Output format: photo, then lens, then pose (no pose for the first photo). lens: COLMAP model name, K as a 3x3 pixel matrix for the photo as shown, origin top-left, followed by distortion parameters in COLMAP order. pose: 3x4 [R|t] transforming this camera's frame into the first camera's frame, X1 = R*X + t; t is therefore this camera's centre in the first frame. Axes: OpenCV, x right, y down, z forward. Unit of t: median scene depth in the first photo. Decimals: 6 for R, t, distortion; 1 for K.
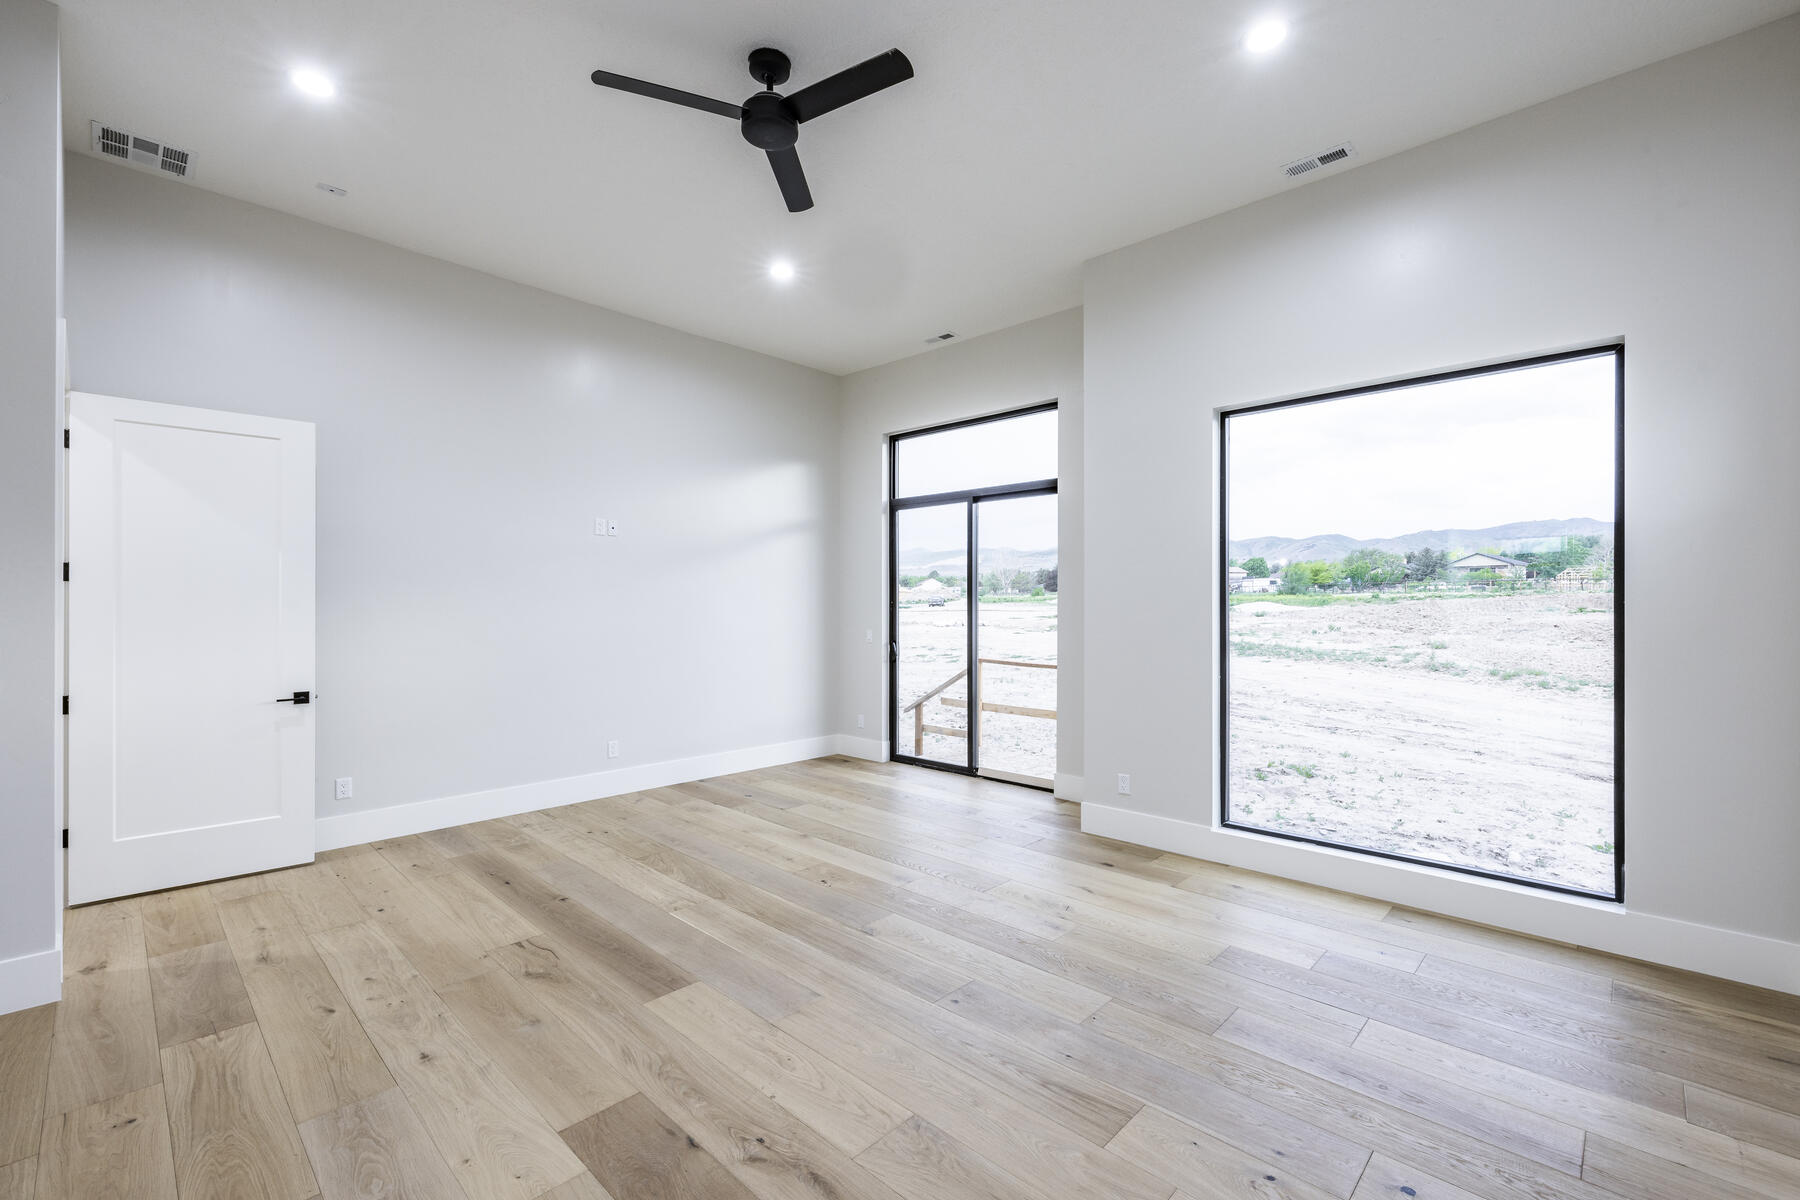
lens RADIAL K [[731.8, 0, 905.3], [0, 731.8, 605.7], [0, 0, 1]] dist [0.003092, 0.000146]
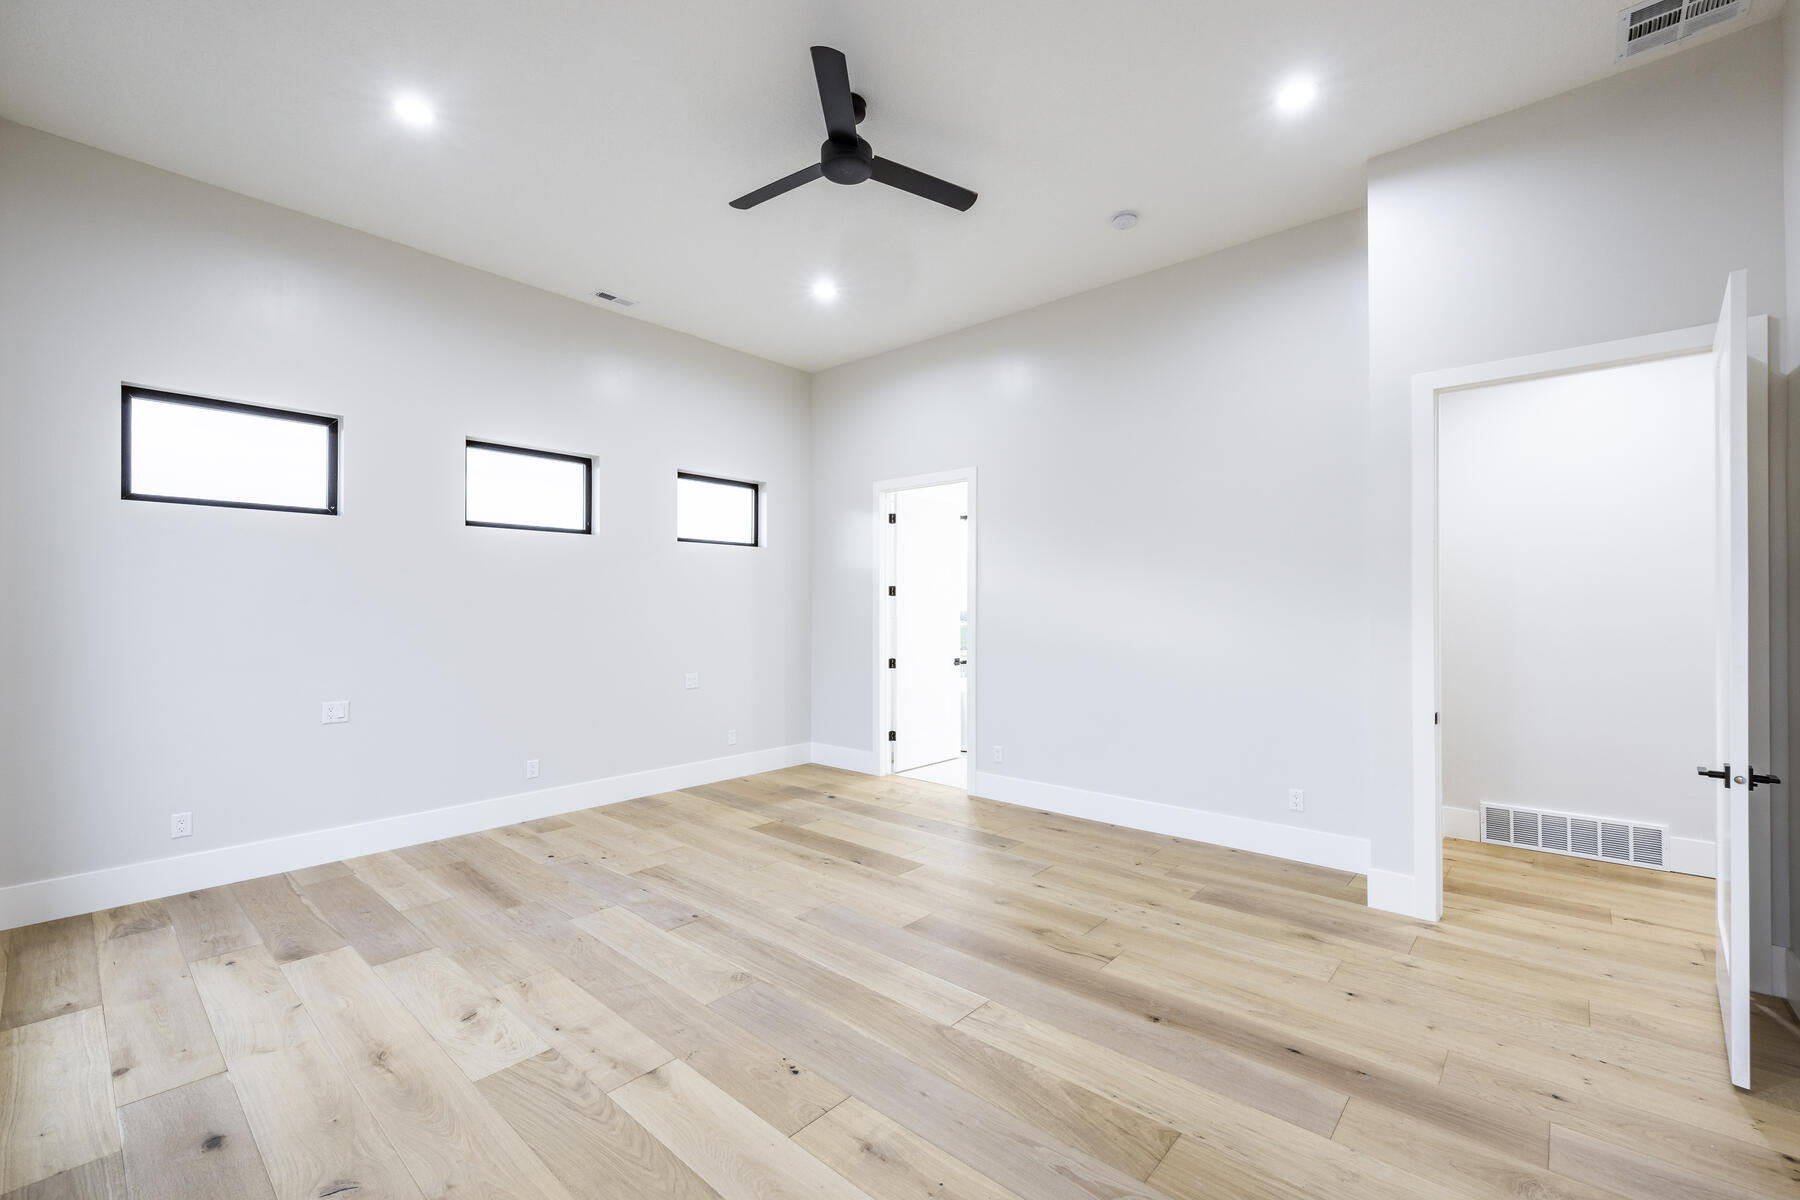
lens RADIAL K [[750.9, 0, 894.6], [0, 750.9, 606.2], [0, 0, 1]] dist [0.001527, 0.000008]
pose [[-0.999853, 0.001407, -0.017084, -0.226655], [0.001466, 0.999993, -0.003472, -0.003454], [0.017079, -0.003497, -0.999848, 1.996796]]
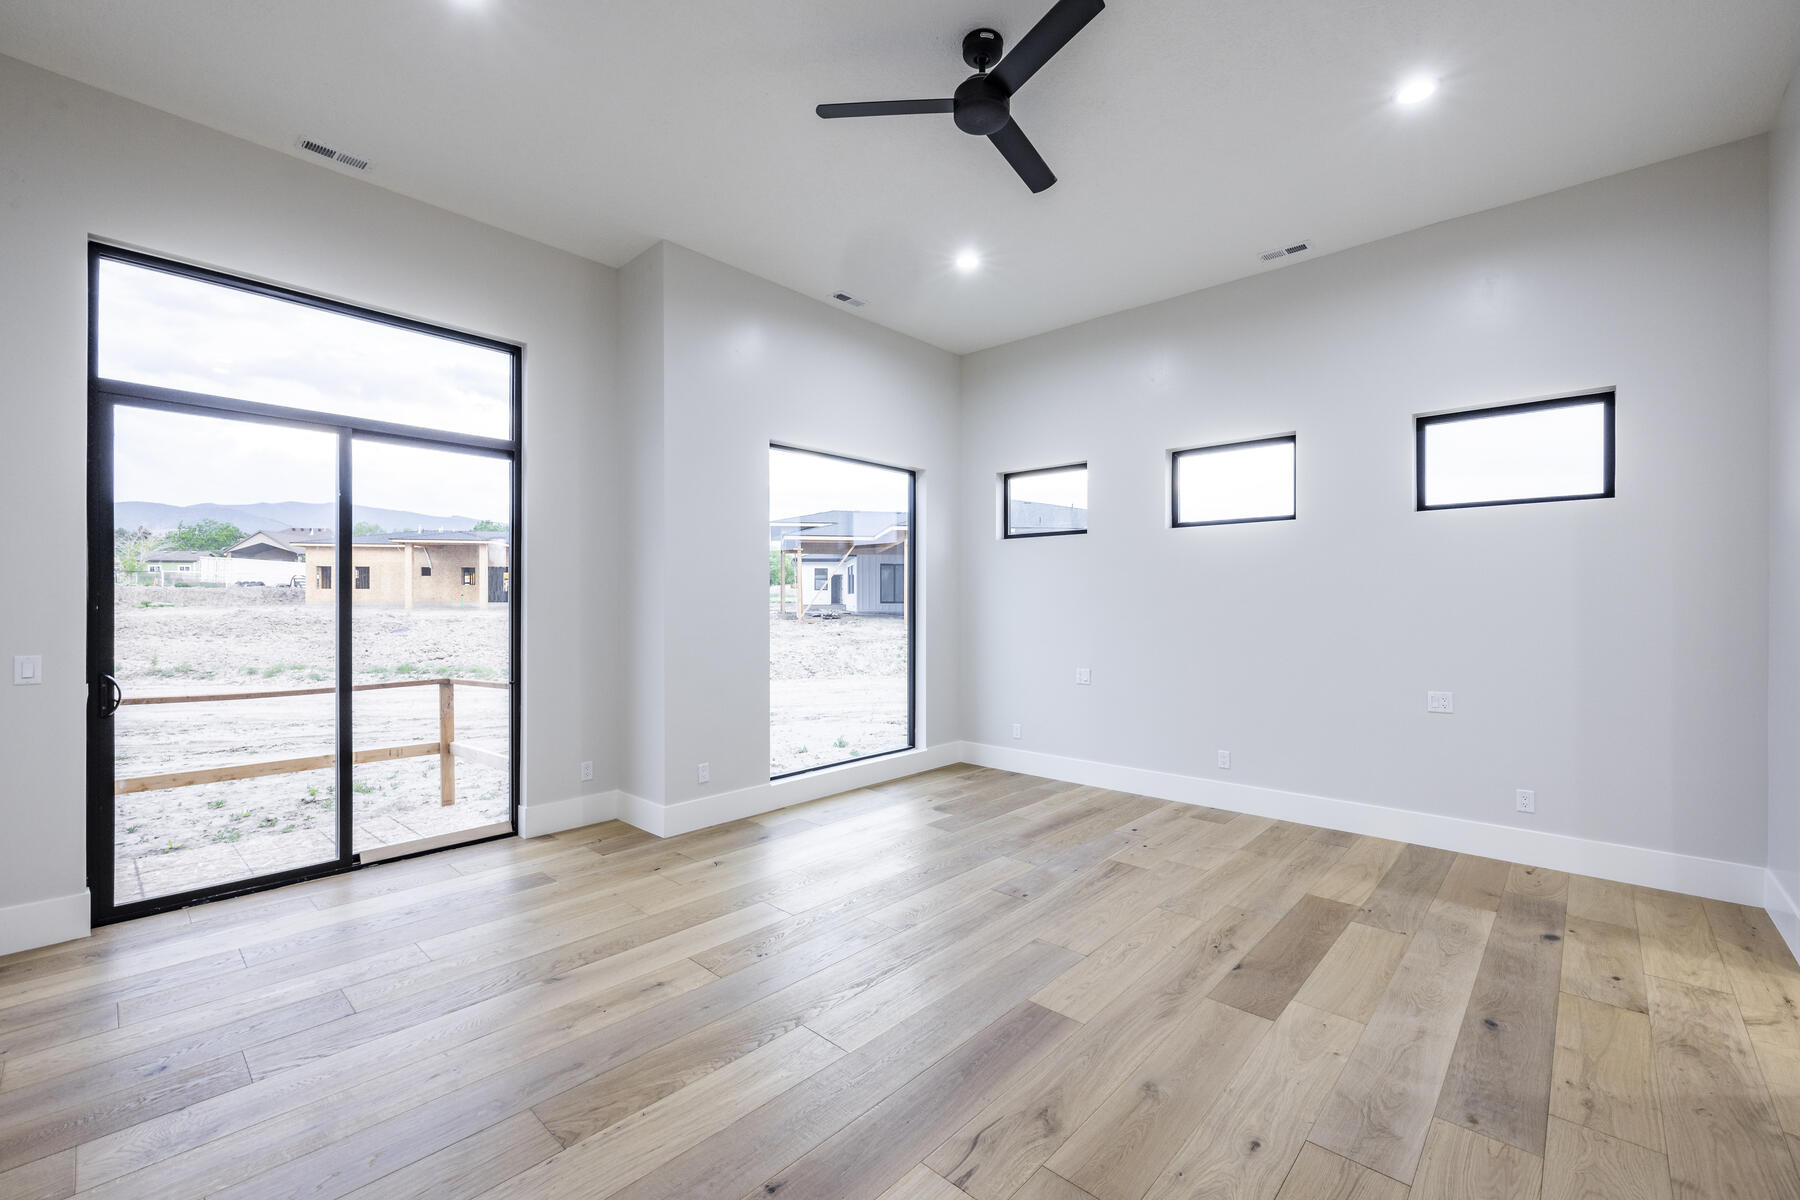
lens RADIAL K [[750.9, 0, 906.7], [0, 750.9, 599.6], [0, 0, 1]] dist [0.001527, 0.000008]
pose [[-0.005689, 0.004326, 0.999974, -1.128800], [-0.002781, 0.999987, -0.004342, 0.000552], [-0.999980, -0.002806, -0.005677, 1.049947]]
